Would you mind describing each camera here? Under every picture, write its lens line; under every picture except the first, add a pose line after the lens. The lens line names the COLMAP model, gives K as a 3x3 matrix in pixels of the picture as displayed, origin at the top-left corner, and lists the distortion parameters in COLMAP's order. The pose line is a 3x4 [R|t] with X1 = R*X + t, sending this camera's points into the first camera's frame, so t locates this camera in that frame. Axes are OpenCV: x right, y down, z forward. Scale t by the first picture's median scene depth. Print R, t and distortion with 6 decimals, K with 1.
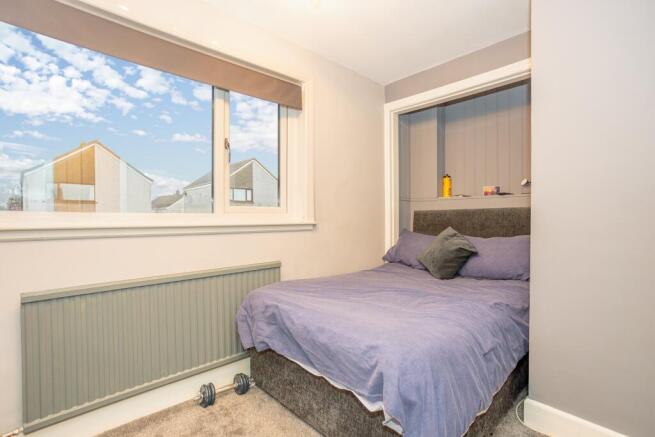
lens RADIAL K [[312.4, 0, 327.5], [0, 312.4, 218.5], [0, 0, 1]] dist [-0.022606, 0.000645]
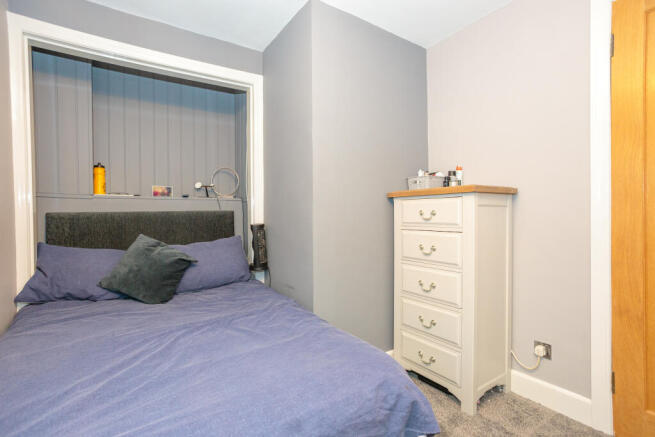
lens RADIAL K [[314.7, 0, 315.9], [0, 314.7, 220.6], [0, 0, 1]] dist [0.001011, 0.000485]
pose [[0.173990, -0.013007, 0.984662, -0.287274], [0.007849, 0.999899, 0.011822, -0.013260], [-0.984716, 0.005672, 0.174075, 0.423653]]
